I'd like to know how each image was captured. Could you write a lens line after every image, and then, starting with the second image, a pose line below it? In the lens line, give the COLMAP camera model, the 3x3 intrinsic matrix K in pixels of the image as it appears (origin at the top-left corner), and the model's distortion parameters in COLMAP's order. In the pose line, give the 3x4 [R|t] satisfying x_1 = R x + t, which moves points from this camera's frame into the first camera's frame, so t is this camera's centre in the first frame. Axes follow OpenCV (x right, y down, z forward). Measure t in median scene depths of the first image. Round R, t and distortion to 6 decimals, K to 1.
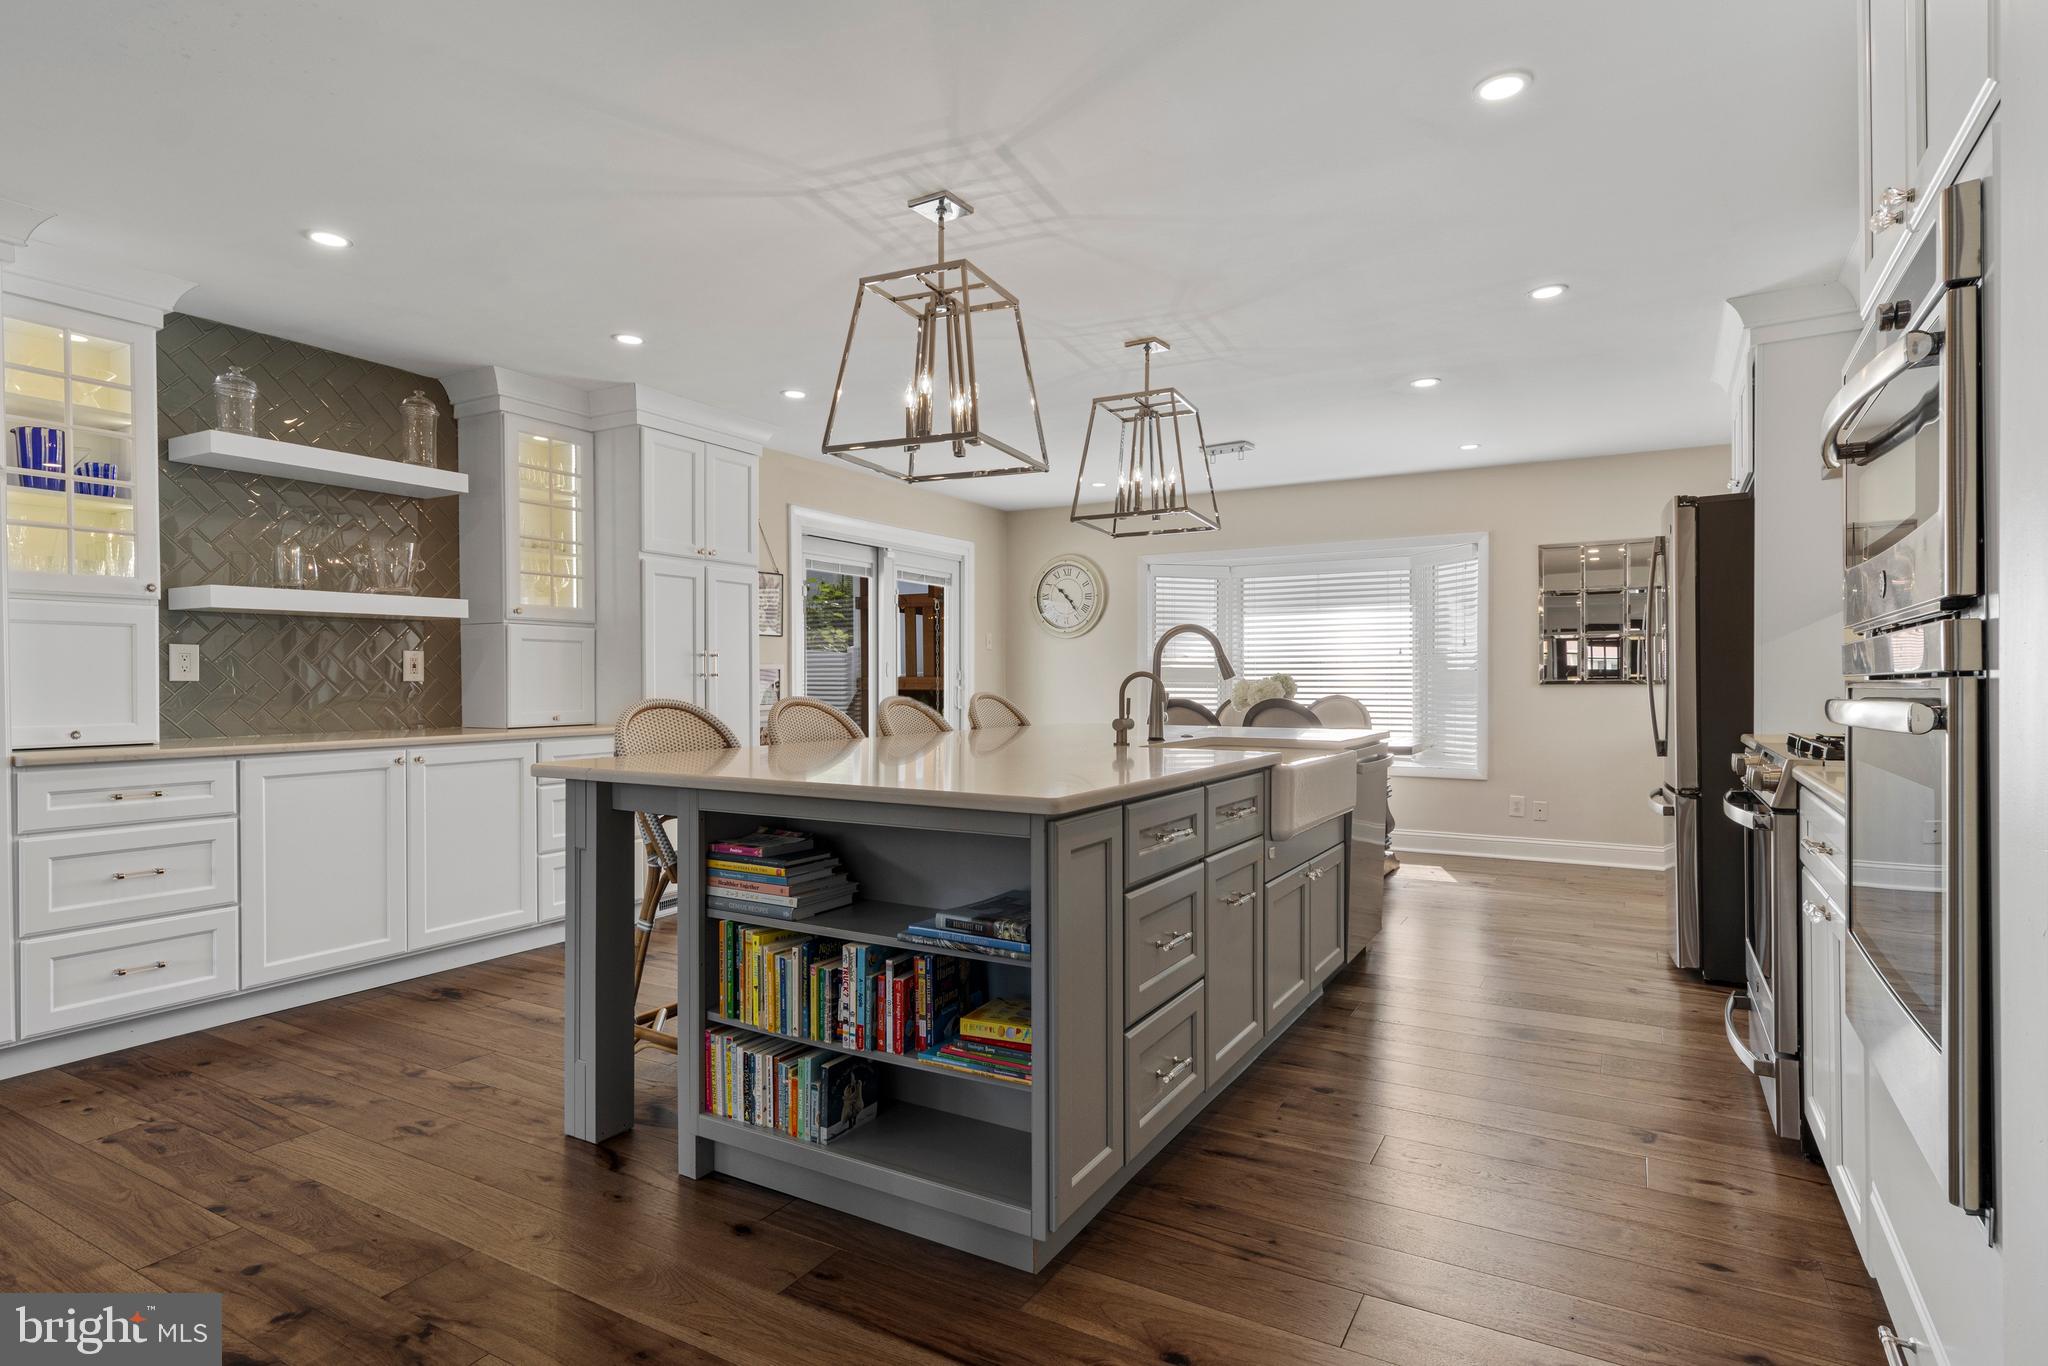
lens RADIAL K [[1047.3, 0, 1015.9], [0, 1047.3, 691.1], [0, 0, 1]] dist [0.010397, -0.002886]
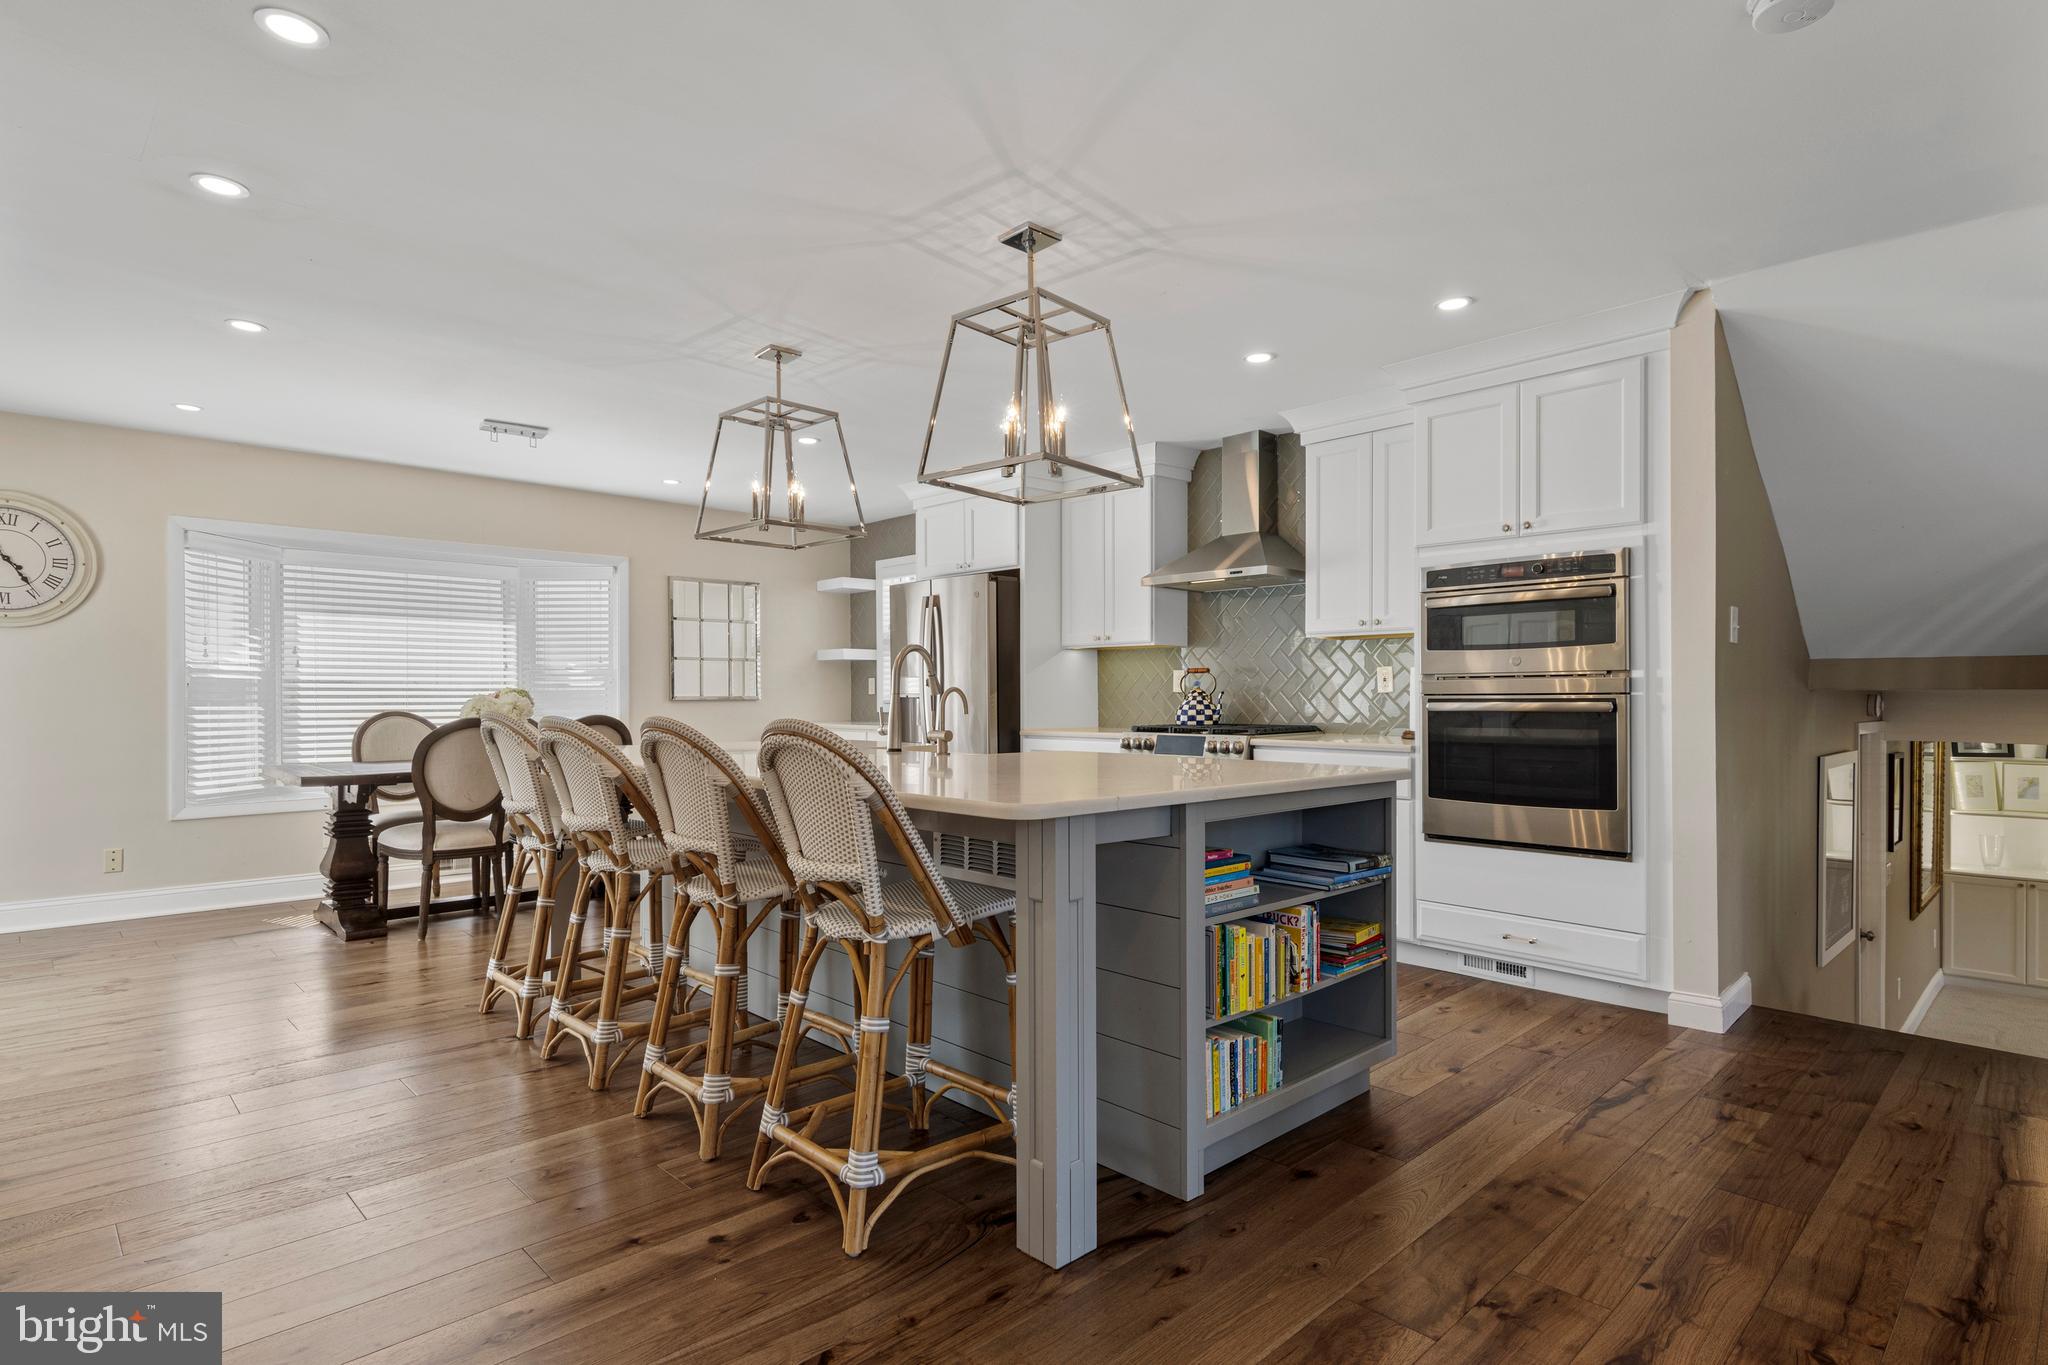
lens RADIAL K [[1047.3, 0, 1025.5], [0, 1047.3, 700.4], [0, 0, 1]] dist [0.010397, -0.002886]
pose [[0.277684, -0.001808, 0.960671, -1.192448], [0.009103, 0.999958, -0.000750, -0.003777], [-0.960629, 0.008954, 0.277689, 0.802567]]
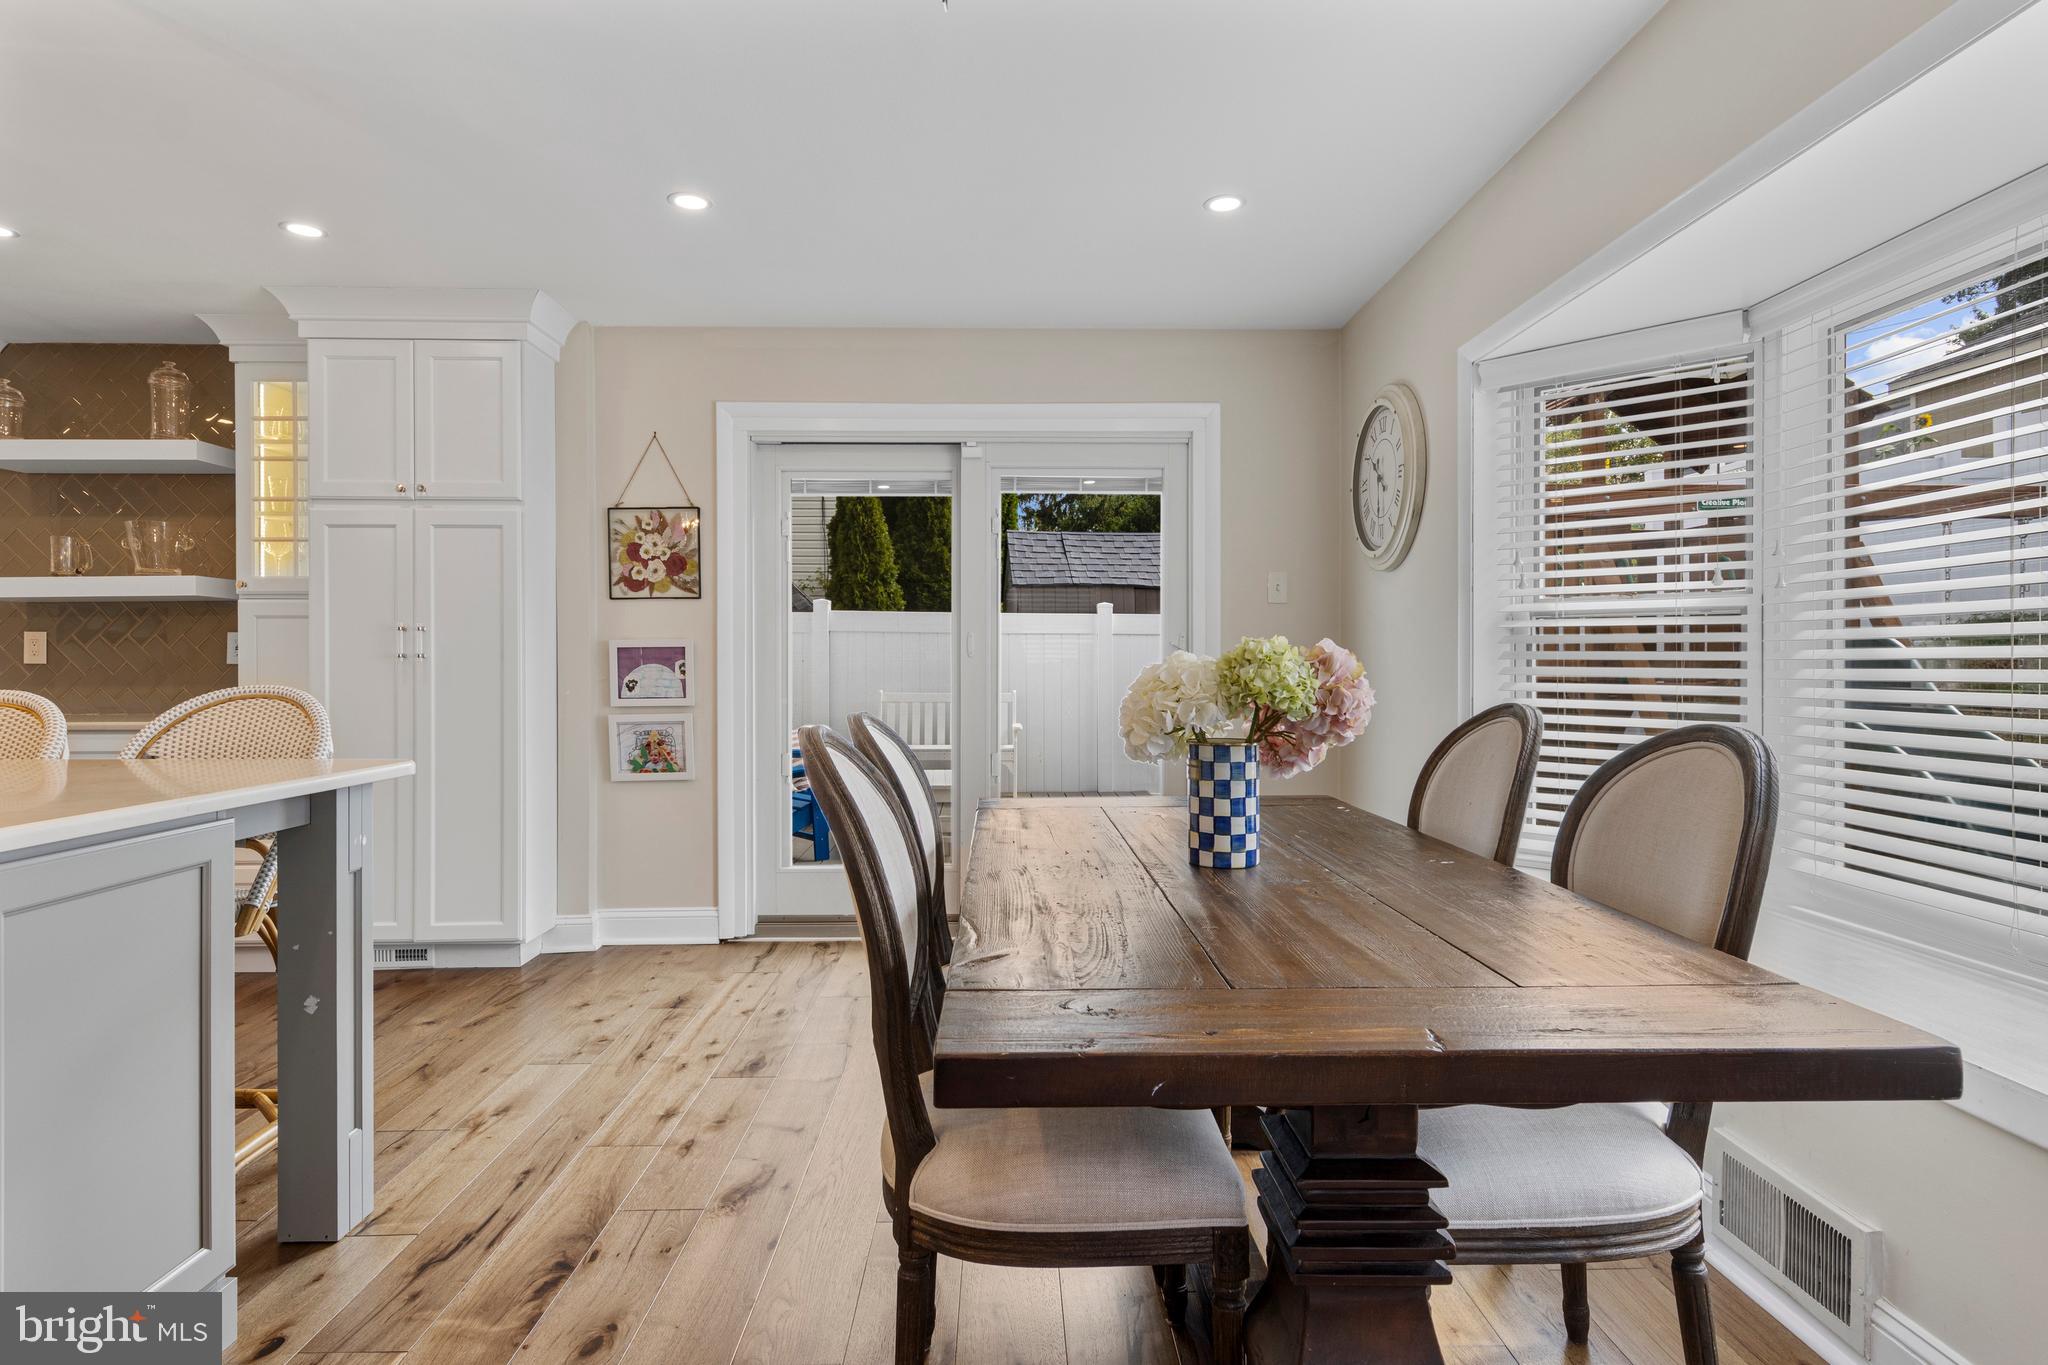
lens RADIAL K [[1047.3, 0, 1024.7], [0, 1047.3, 671.3], [0, 0, 1]] dist [0.010397, -0.002886]
pose [[0.522306, 0.012239, -0.852670, 1.108246], [-0.007611, 0.999924, 0.009690, -0.030171], [0.852724, 0.001428, 0.522360, 1.944657]]
